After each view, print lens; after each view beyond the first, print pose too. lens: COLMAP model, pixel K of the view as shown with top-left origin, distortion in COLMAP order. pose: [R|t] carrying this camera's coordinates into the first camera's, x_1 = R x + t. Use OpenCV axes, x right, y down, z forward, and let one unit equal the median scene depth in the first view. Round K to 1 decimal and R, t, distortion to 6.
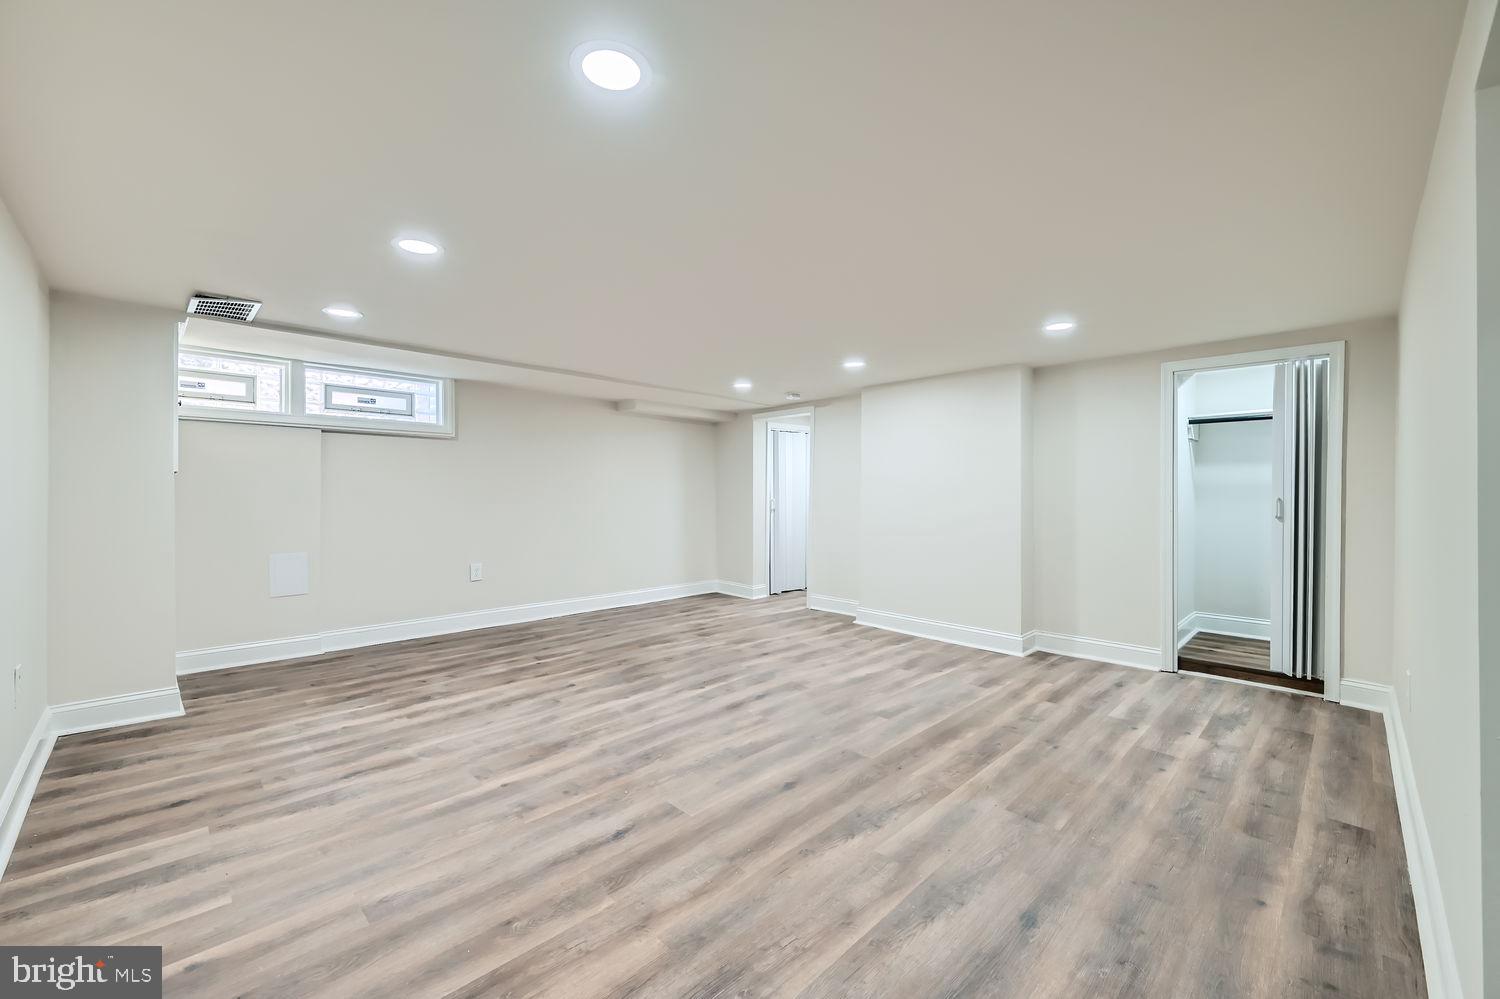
lens RADIAL K [[601.8, 0, 749.3], [0, 601.8, 497.2], [0, 0, 1]] dist [0.001631, 0.000404]
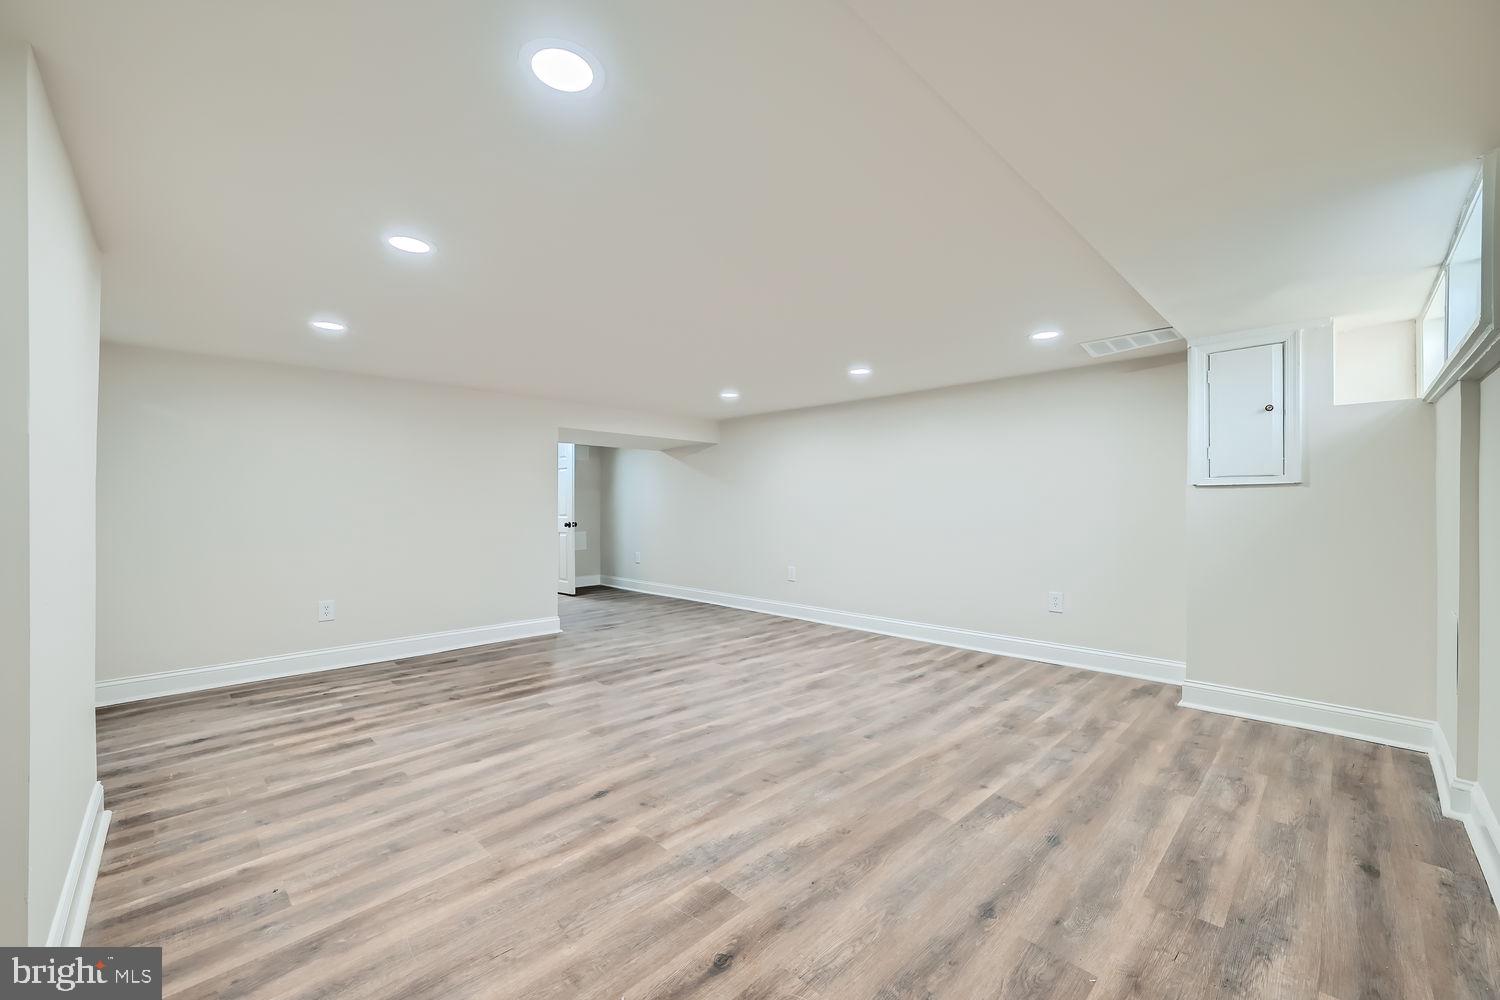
lens RADIAL K [[601.8, 0, 751.7], [0, 601.8, 502.2], [0, 0, 1]] dist [0.001631, 0.000404]
pose [[-0.999961, -0.000129, -0.008808, -0.148181], [-0.000174, 0.999987, 0.005045, -0.016719], [0.008807, 0.005046, -0.999948, 2.130079]]
